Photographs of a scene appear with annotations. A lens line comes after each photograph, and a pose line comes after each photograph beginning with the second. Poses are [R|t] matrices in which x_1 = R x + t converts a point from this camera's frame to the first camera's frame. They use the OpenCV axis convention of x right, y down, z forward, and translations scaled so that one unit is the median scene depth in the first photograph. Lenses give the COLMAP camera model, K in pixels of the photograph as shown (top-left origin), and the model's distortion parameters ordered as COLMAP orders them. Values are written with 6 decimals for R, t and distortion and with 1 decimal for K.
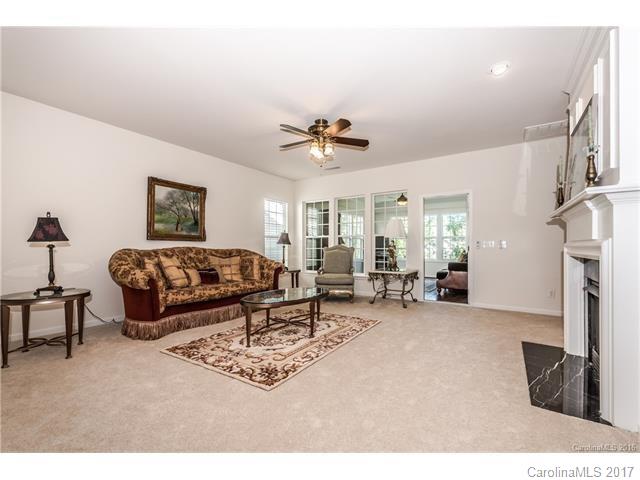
lens RADIAL K [[279.0, 0, 323.5], [0, 279.0, 243.1], [0, 0, 1]] dist [0.000035, -0.000061]
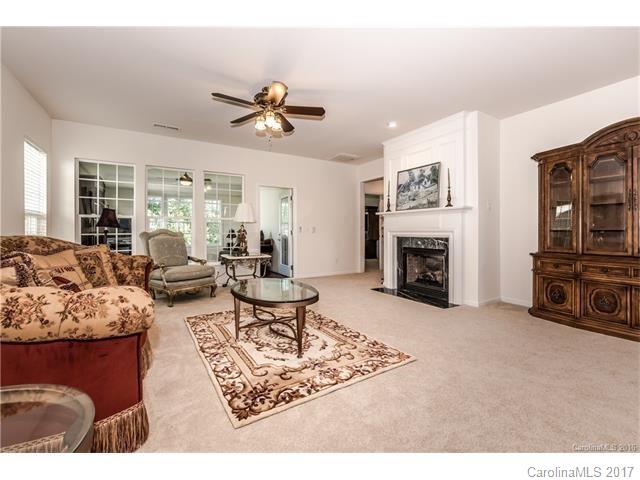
lens RADIAL K [[279.0, 0, 321.8], [0, 279.0, 236.6], [0, 0, 1]] dist [0.000035, -0.000061]
pose [[0.422611, -0.009159, 0.906265, -1.000180], [-0.010830, 0.999827, 0.015155, 0.024609], [-0.906247, -0.016220, 0.422438, 0.657009]]
